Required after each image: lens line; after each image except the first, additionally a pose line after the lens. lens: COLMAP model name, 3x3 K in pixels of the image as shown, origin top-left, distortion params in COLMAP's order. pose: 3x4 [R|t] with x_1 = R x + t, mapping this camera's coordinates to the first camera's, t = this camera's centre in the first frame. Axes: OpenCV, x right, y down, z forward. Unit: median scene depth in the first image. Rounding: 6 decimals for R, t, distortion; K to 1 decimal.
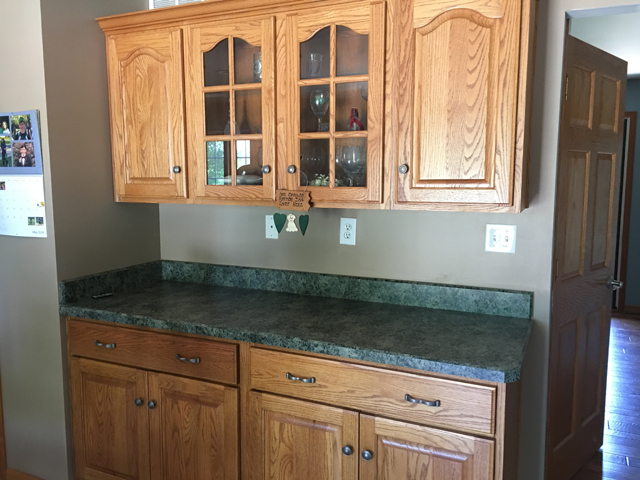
lens RADIAL K [[538.6, 0, 320.2], [0, 538.6, 240.5], [0, 0, 1]] dist [0.043599, -0.036666]
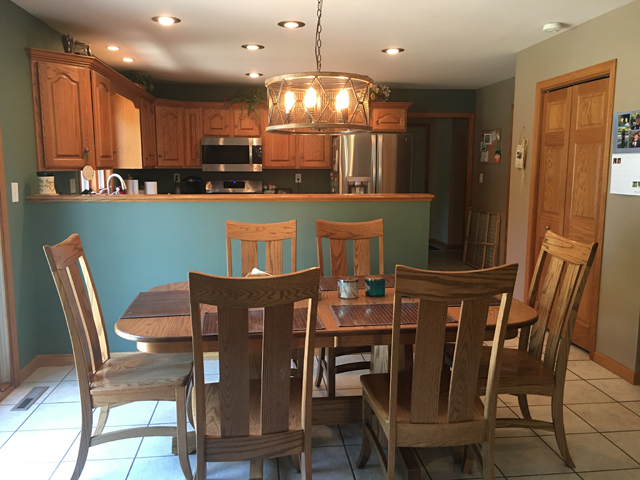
lens RADIAL K [[538.6, 0, 320.2], [0, 538.6, 240.1], [0, 0, 1]] dist [0.043599, -0.036666]
pose [[0.518005, 0.118730, -0.847098, 0.297320], [-0.093031, 0.992265, 0.082188, 0.072472], [0.850304, 0.036232, 0.525044, -0.498866]]
